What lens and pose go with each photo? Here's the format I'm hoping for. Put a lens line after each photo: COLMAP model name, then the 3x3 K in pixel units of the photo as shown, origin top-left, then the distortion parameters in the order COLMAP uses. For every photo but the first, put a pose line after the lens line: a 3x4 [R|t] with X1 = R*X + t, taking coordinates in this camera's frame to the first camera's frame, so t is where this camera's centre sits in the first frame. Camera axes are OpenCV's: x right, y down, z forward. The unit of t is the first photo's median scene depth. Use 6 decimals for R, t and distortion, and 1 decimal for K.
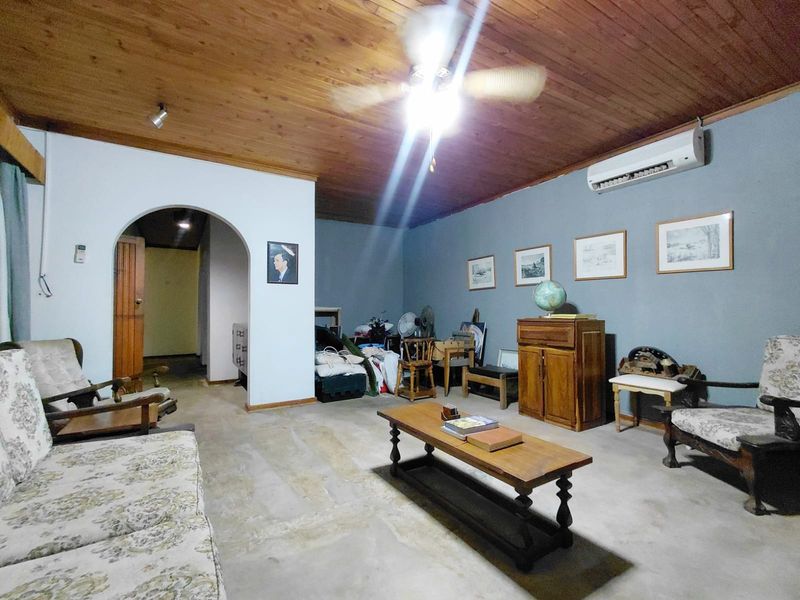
lens RADIAL K [[366.8, 0, 398.8], [0, 366.8, 302.7], [0, 0, 1]] dist [-0.000252, -0.000758]
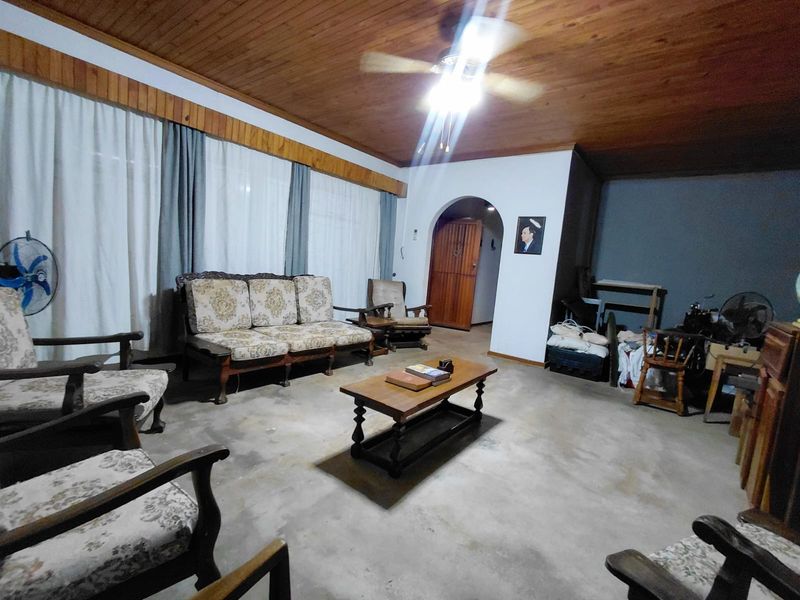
lens RADIAL K [[366.8, 0, 398.8], [0, 366.8, 302.7], [0, 0, 1]] dist [-0.000252, -0.000758]
pose [[0.355474, 0.135923, -0.924750, 0.697547], [-0.067729, 0.990515, 0.119554, -0.014085], [0.932229, 0.020135, 0.361309, 0.274763]]
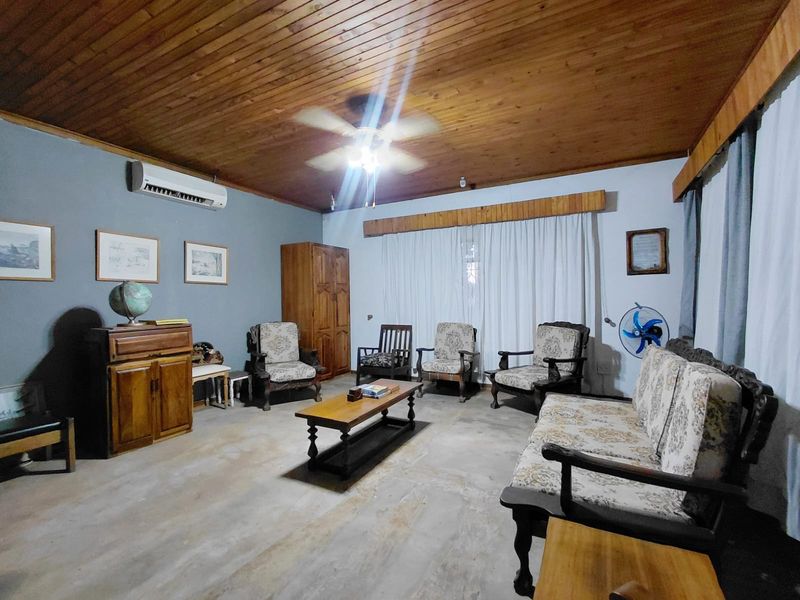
lens RADIAL K [[366.8, 0, 398.8], [0, 366.8, 302.7], [0, 0, 1]] dist [-0.000252, -0.000758]
pose [[-0.509924, -0.000420, 0.860219, -0.656471], [-0.003598, 0.999992, -0.001645, -0.012810], [-0.860212, -0.003934, -0.509922, 0.949897]]
